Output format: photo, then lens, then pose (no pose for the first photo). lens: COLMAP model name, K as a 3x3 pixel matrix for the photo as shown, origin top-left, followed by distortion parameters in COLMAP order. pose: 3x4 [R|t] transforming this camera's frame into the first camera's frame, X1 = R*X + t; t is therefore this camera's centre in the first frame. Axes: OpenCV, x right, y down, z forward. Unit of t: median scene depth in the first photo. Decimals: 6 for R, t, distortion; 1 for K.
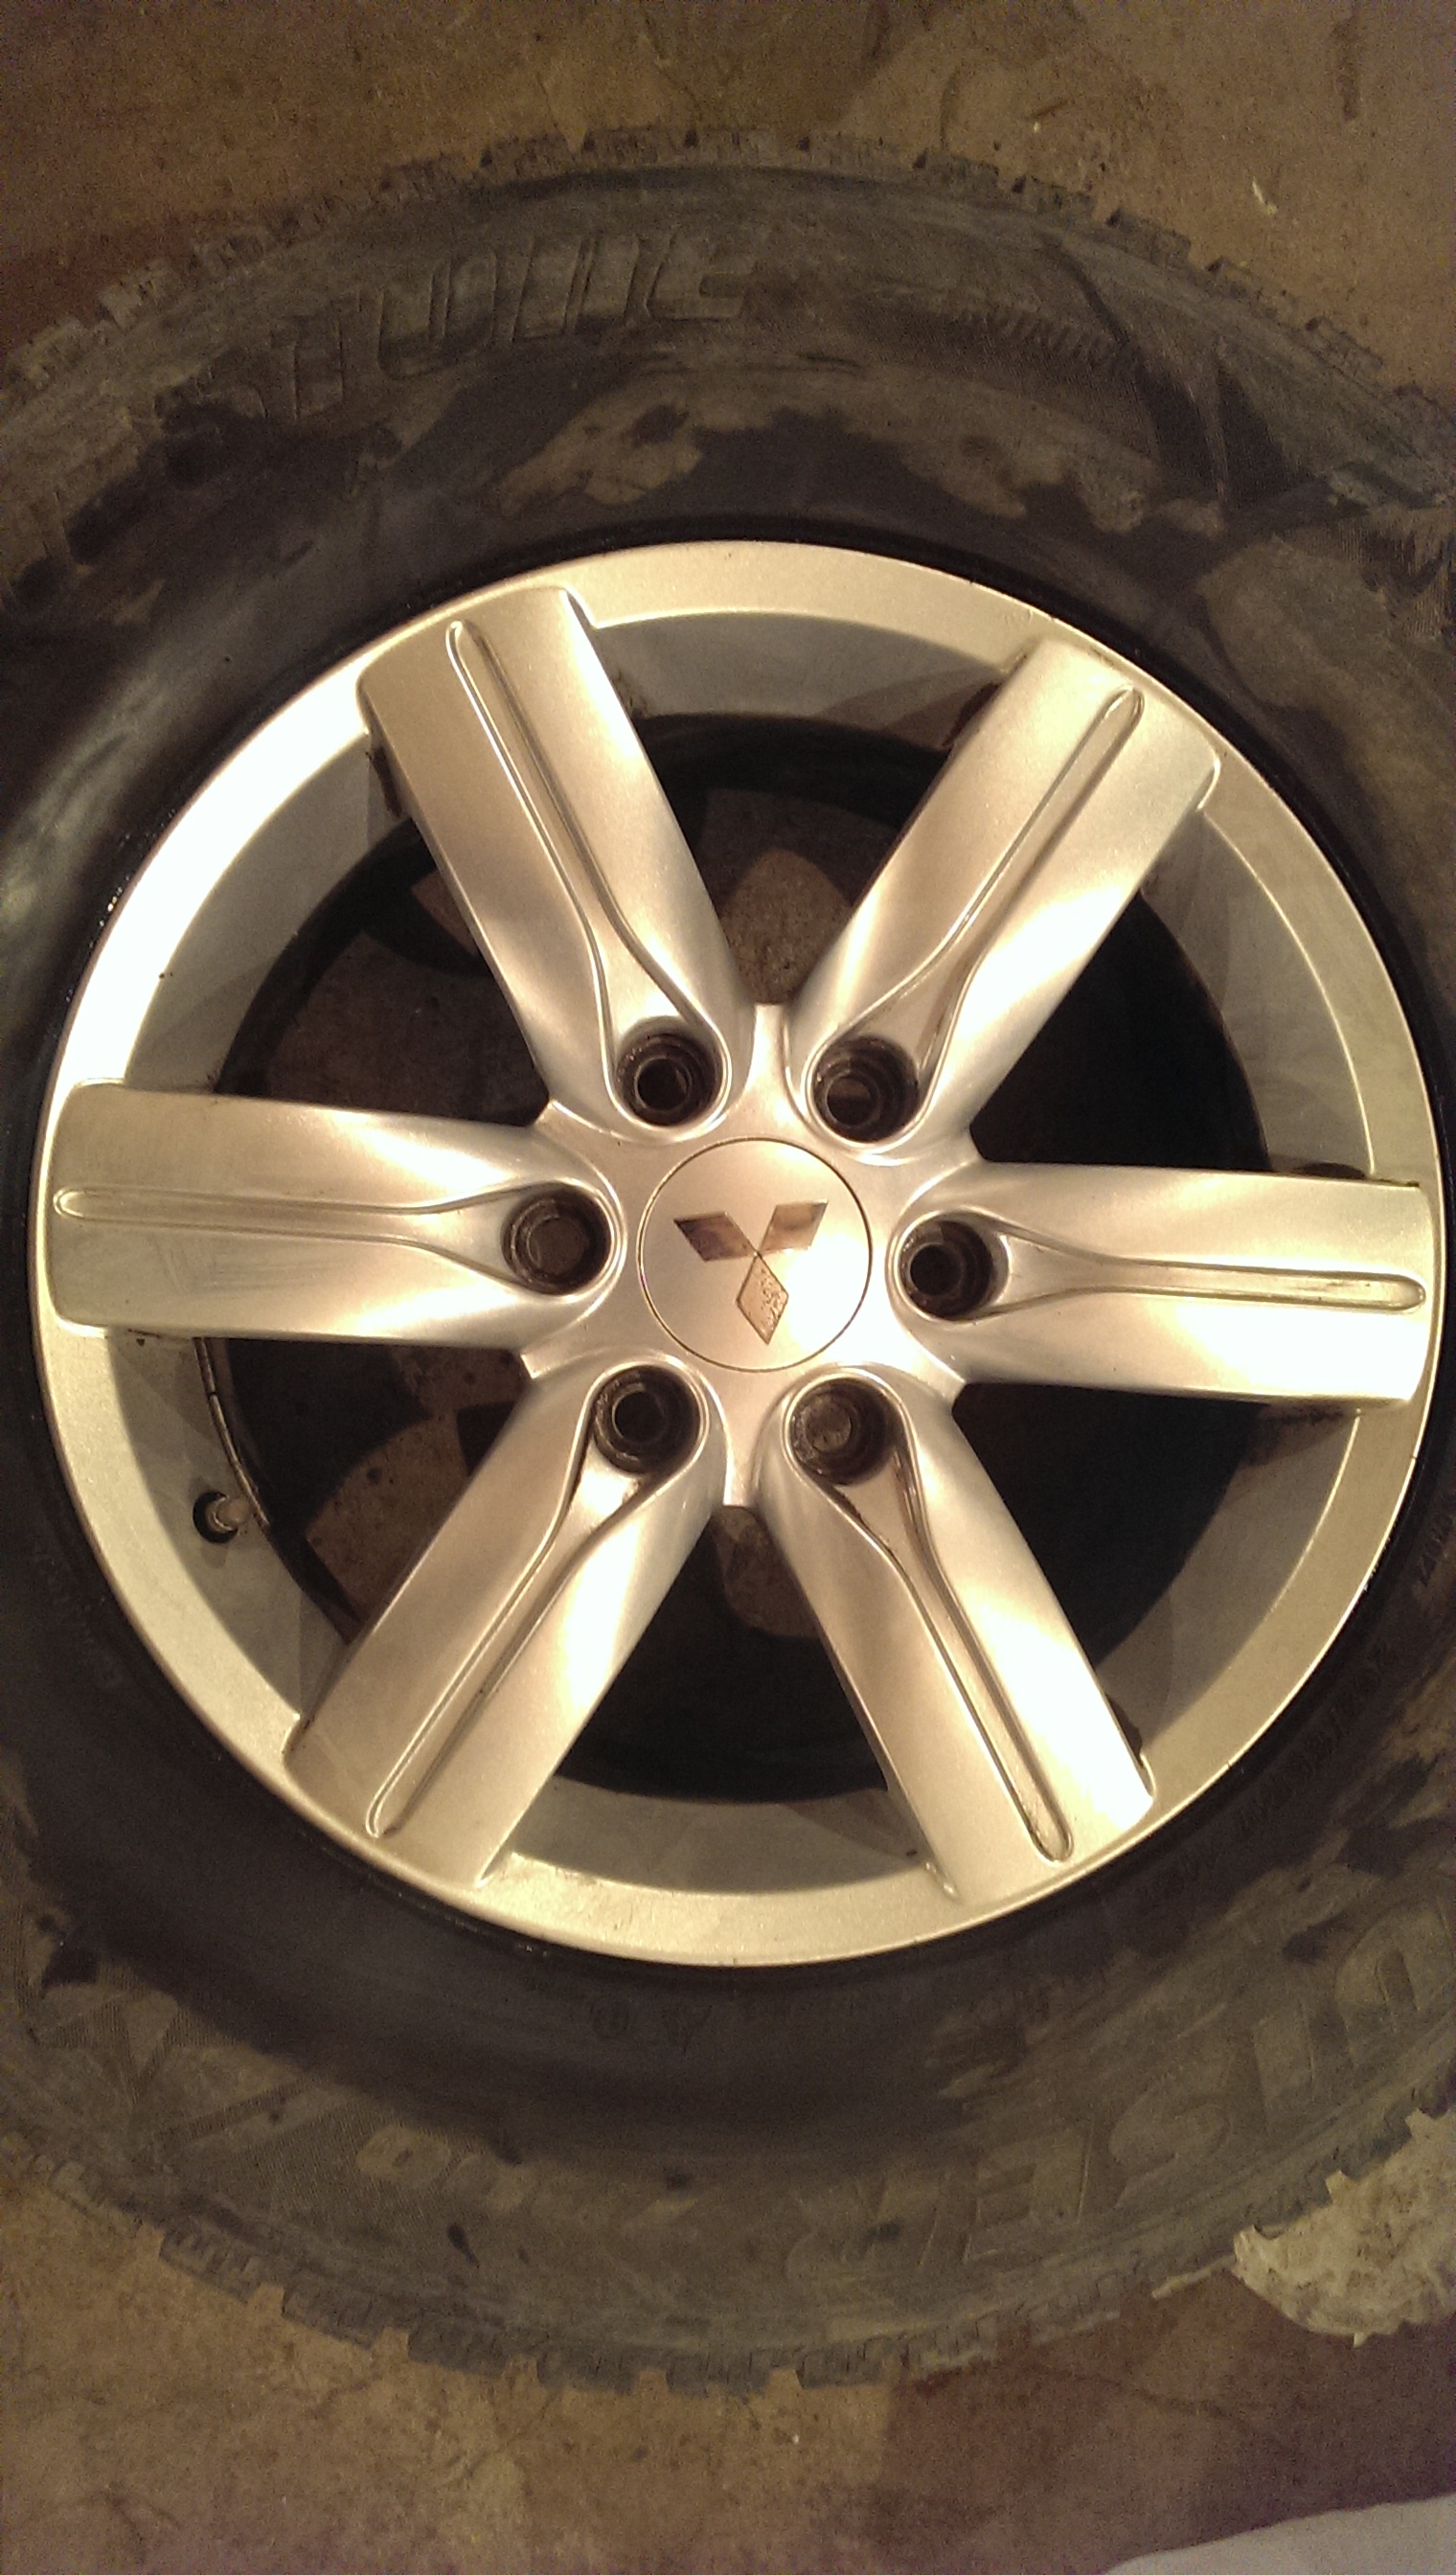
lens RADIAL K [[1862.2, 0, 726.5], [0, 1862.2, 1295.9], [0, 0, 1]] dist [0.032931, -0.029816]
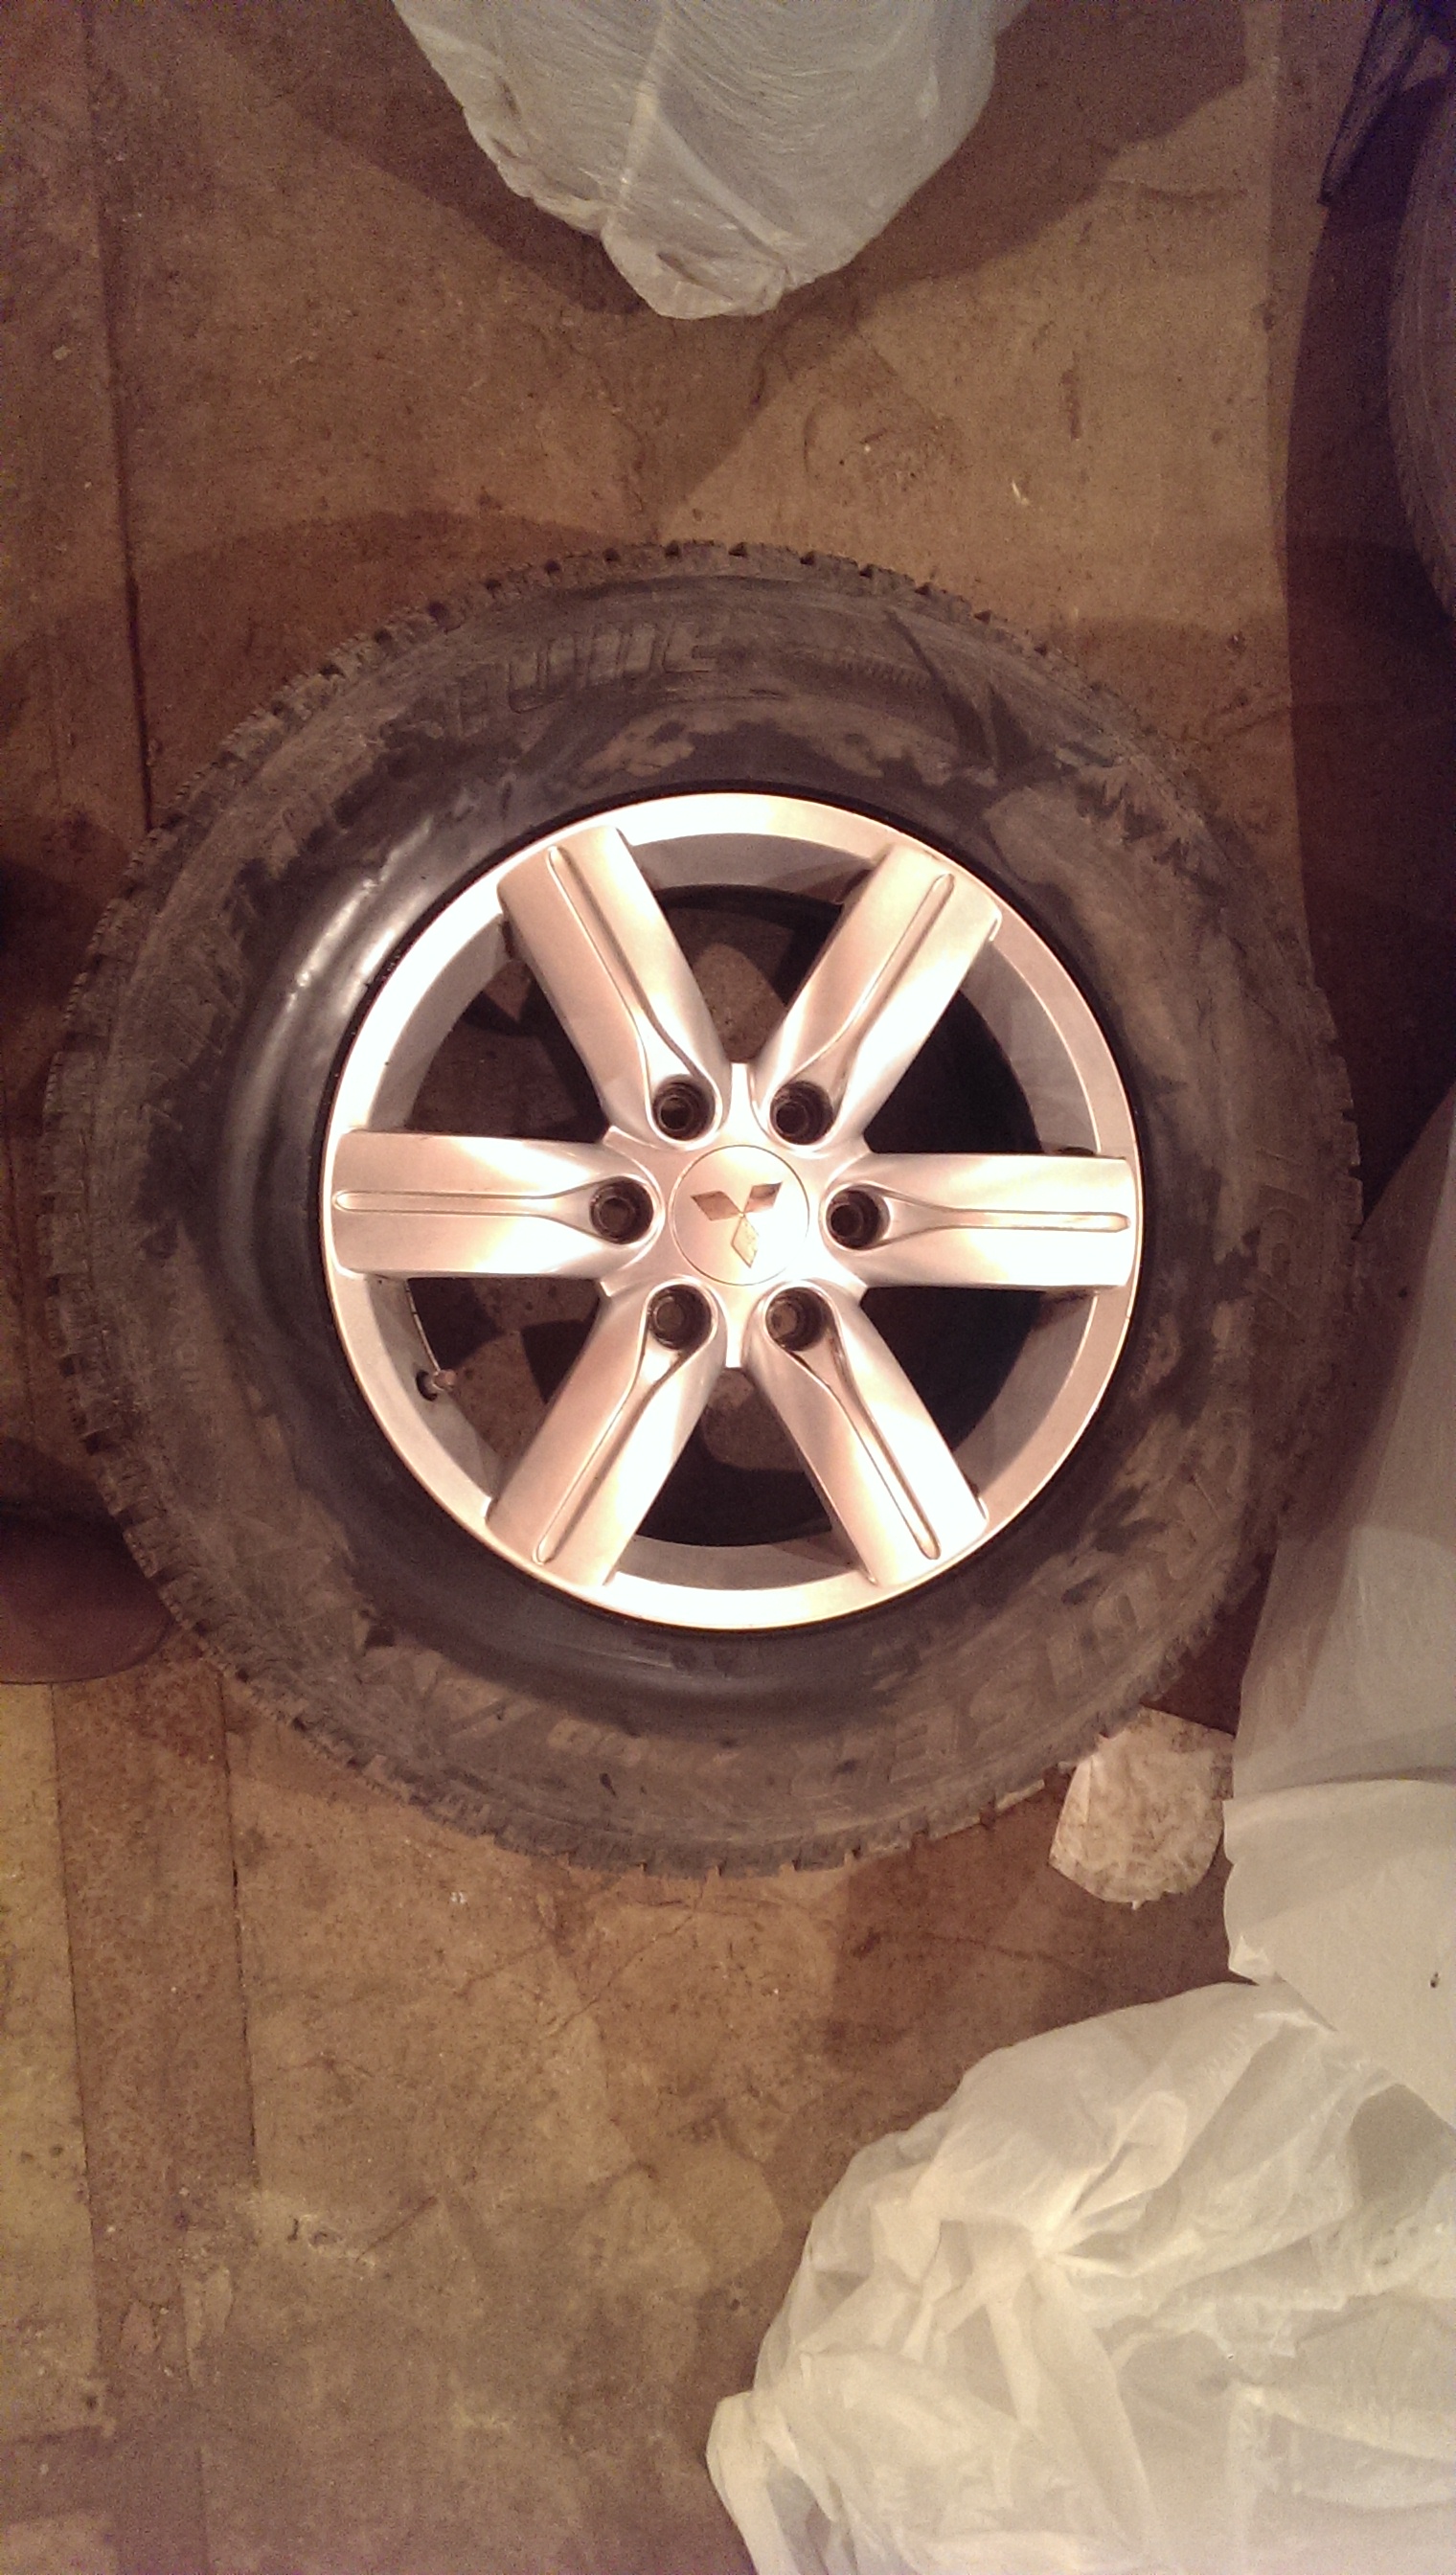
lens RADIAL K [[1862.2, 0, 725.5], [0, 1862.2, 1282.5], [0, 0, 1]] dist [0.032931, -0.029816]
pose [[0.995408, -0.043546, 0.085240, -0.145476], [0.042467, 0.998994, 0.014428, 0.014044], [-0.085782, -0.010742, 0.996256, -0.676047]]
